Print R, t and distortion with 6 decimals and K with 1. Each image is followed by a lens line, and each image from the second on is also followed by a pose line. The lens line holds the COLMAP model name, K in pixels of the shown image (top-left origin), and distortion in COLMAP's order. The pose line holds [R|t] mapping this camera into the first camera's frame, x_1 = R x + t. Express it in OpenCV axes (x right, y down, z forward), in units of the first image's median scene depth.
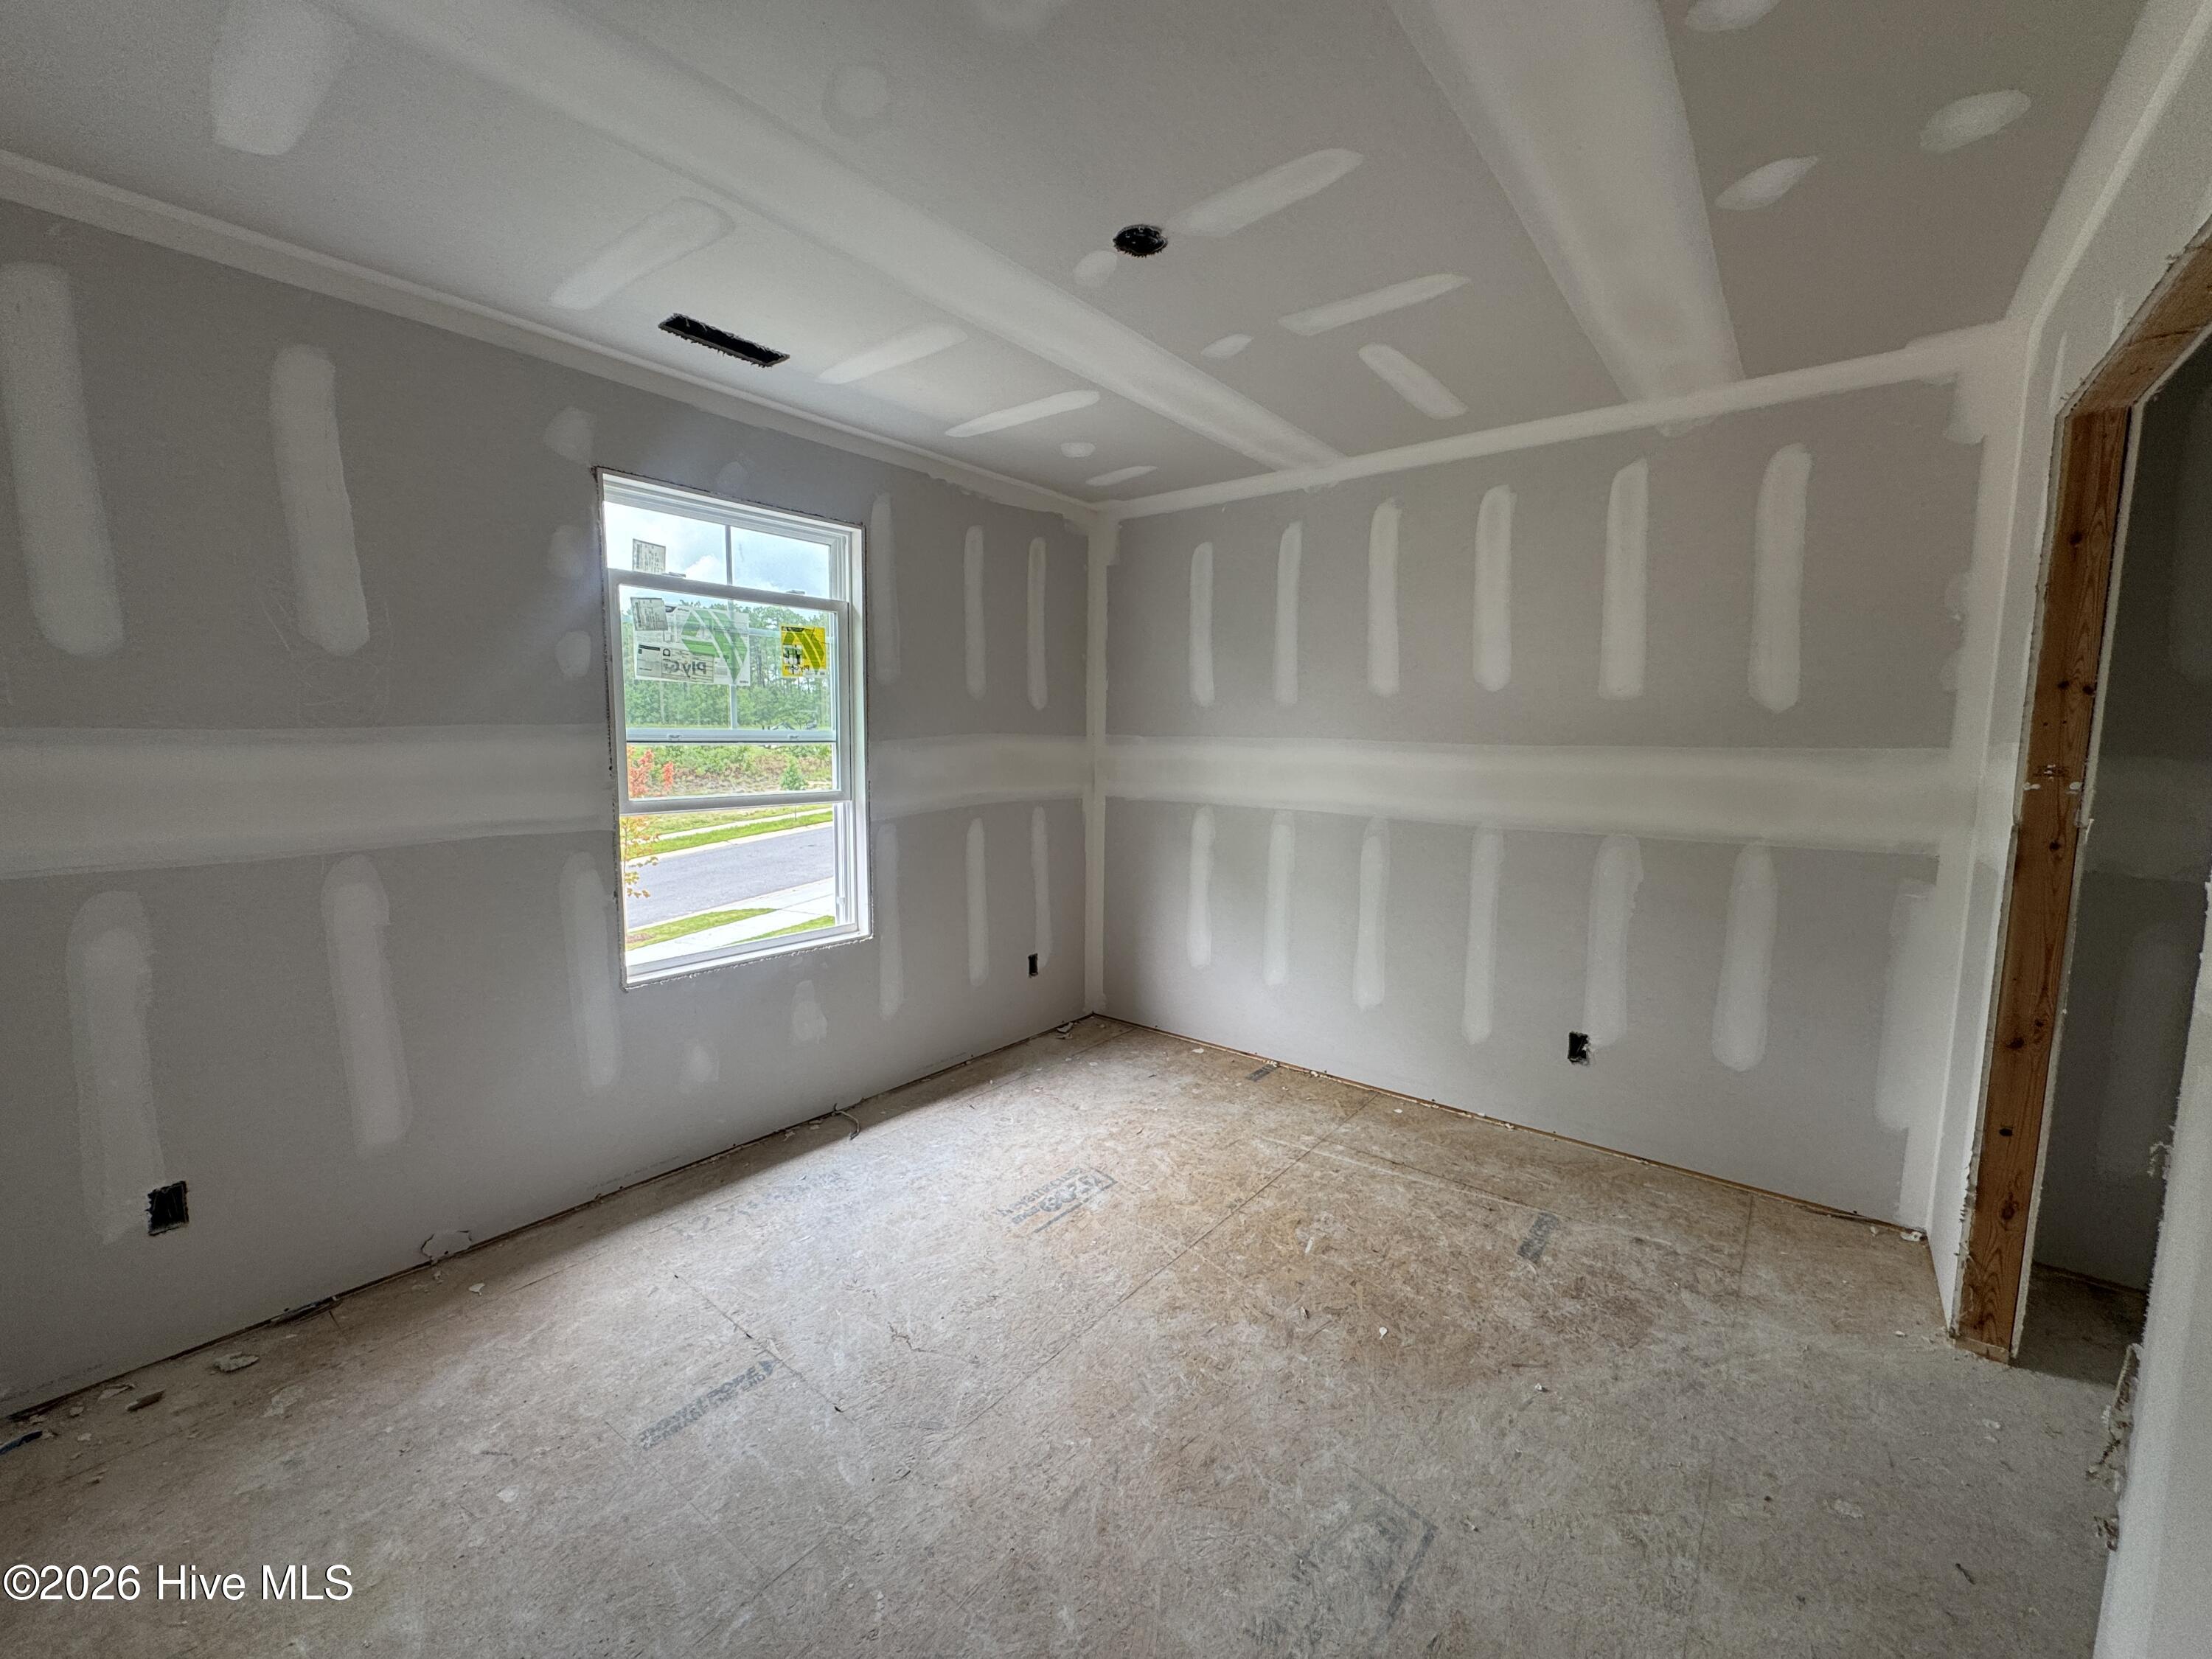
lens RADIAL K [[884.1, 0, 1099.8], [0, 884.1, 830.1], [0, 0, 1]] dist [-0.002677, 0.000630]
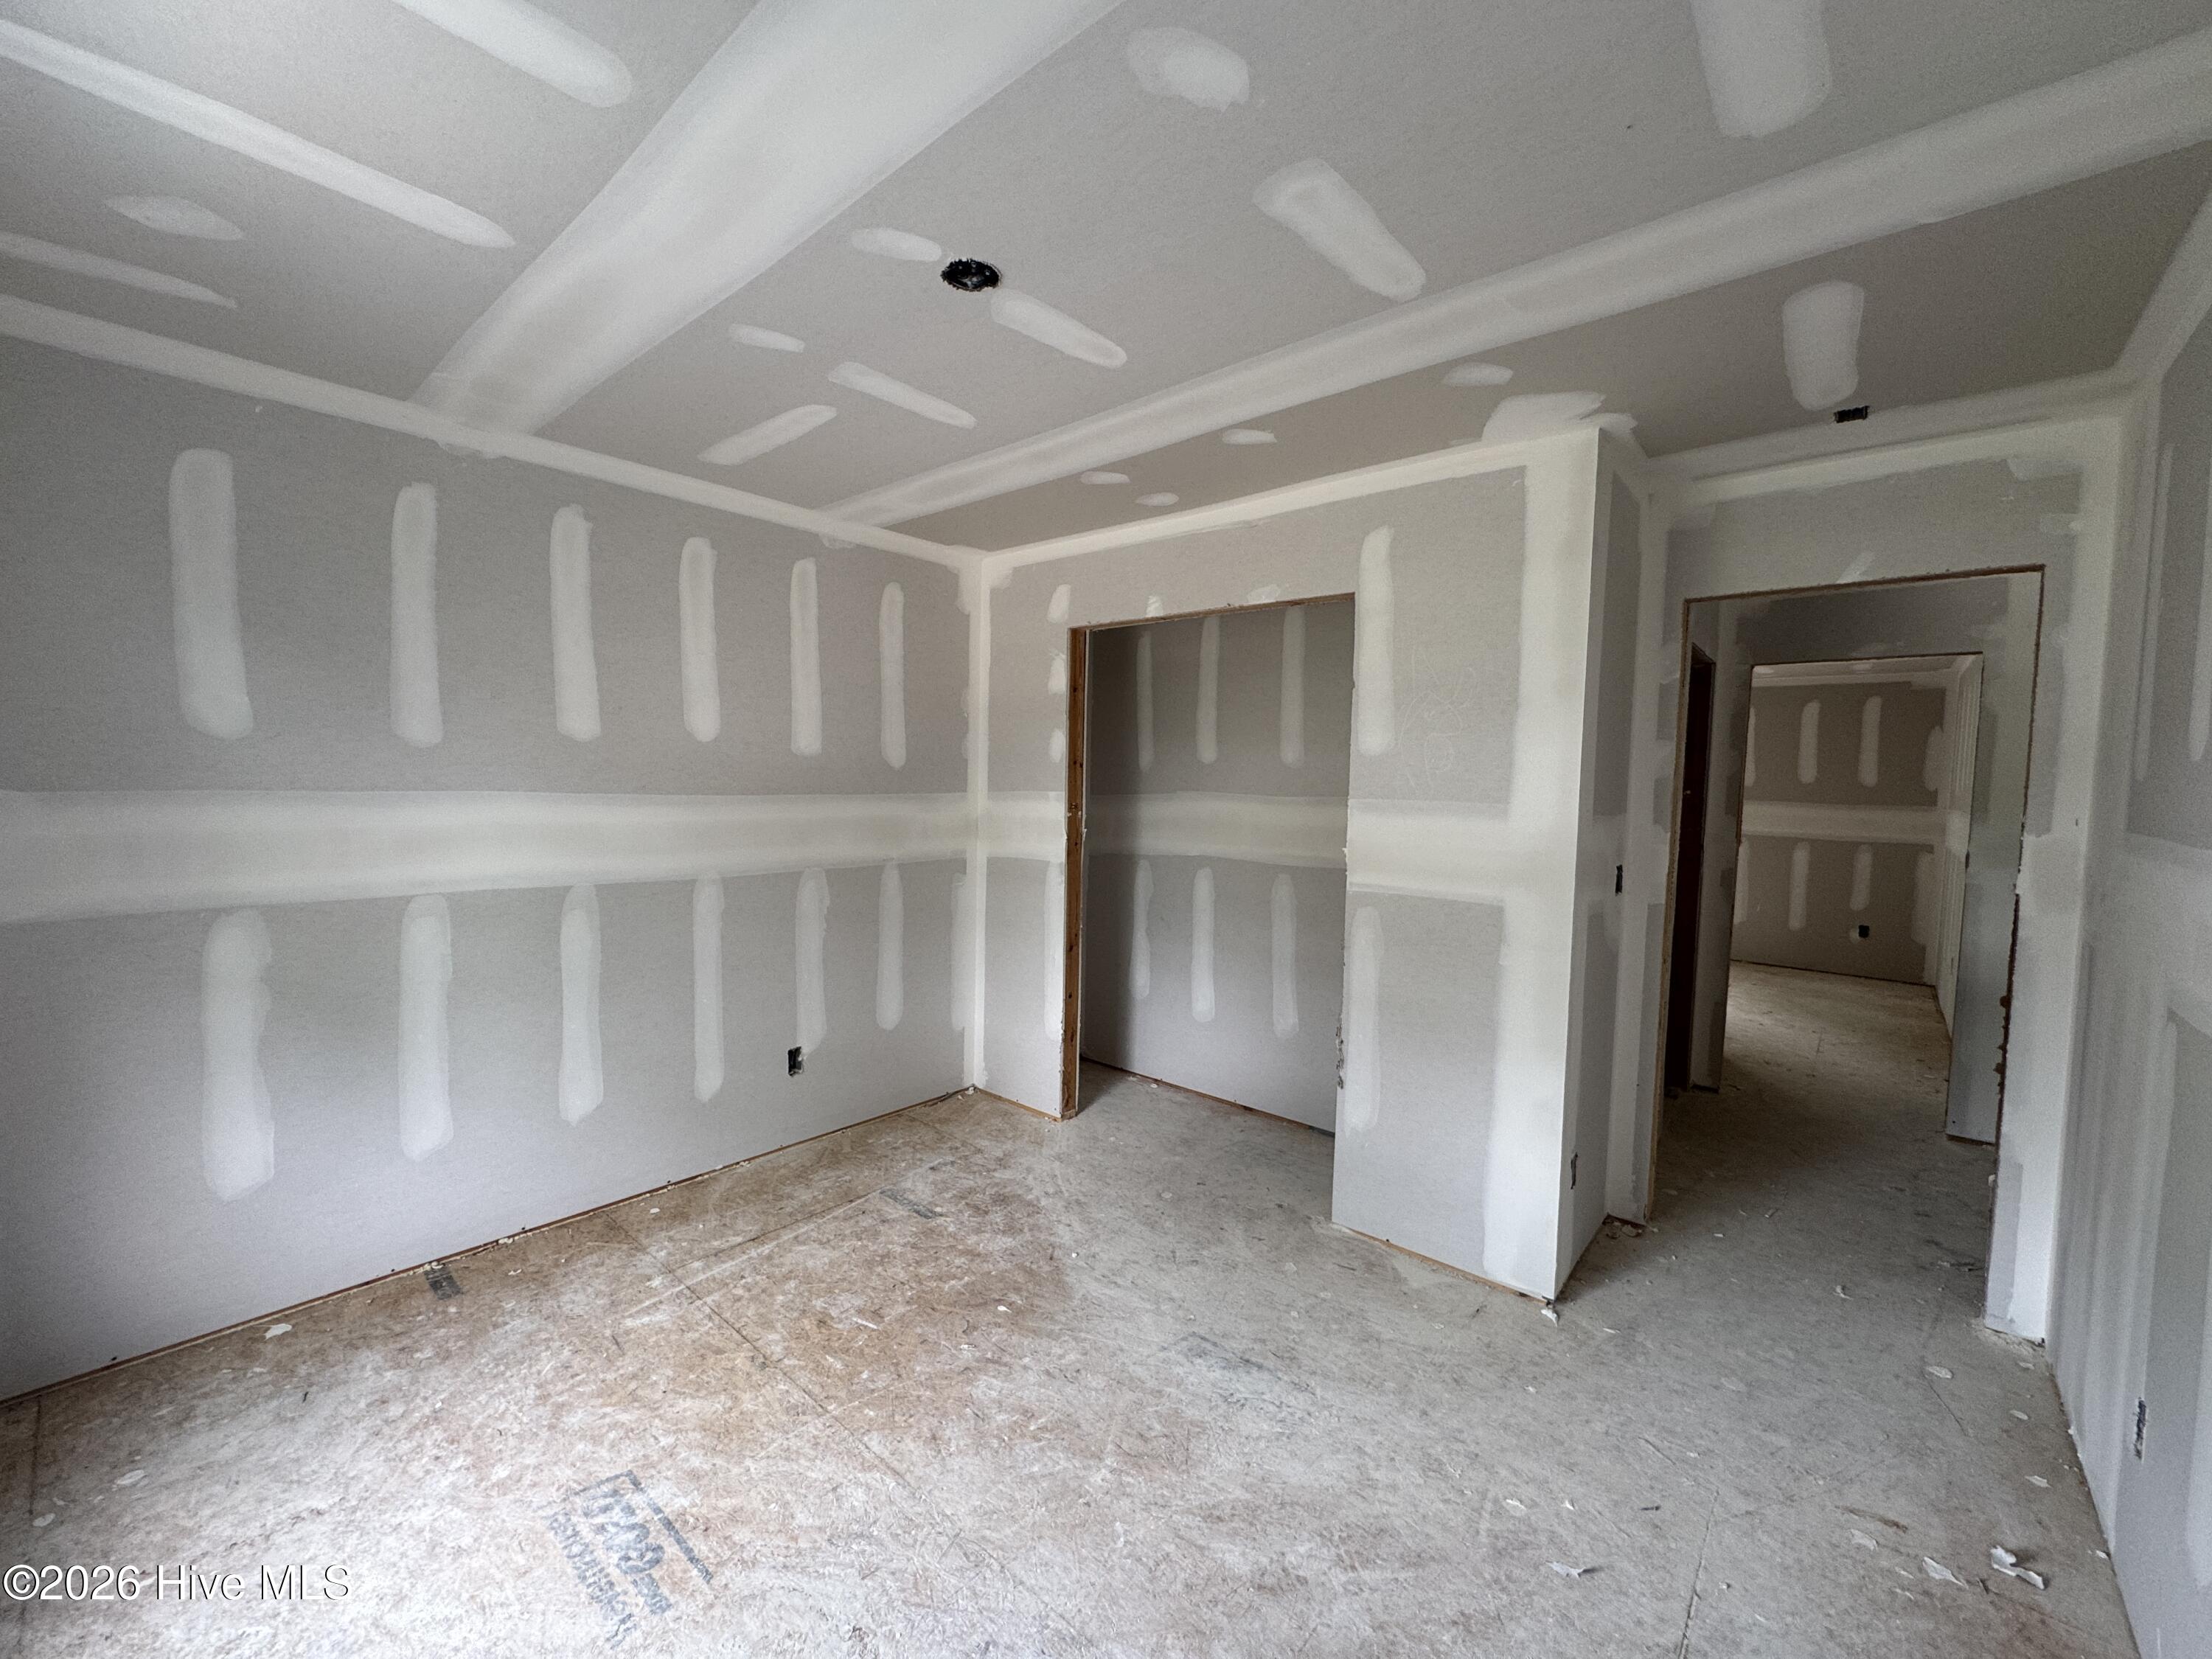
lens RADIAL K [[884.1, 0, 1109.5], [0, 884.1, 832.3], [0, 0, 1]] dist [-0.002677, 0.000630]
pose [[0.034502, -0.071735, 0.996827, -0.571317], [0.089083, 0.993671, 0.068424, -0.089076], [-0.995426, 0.086439, 0.040674, 0.548388]]
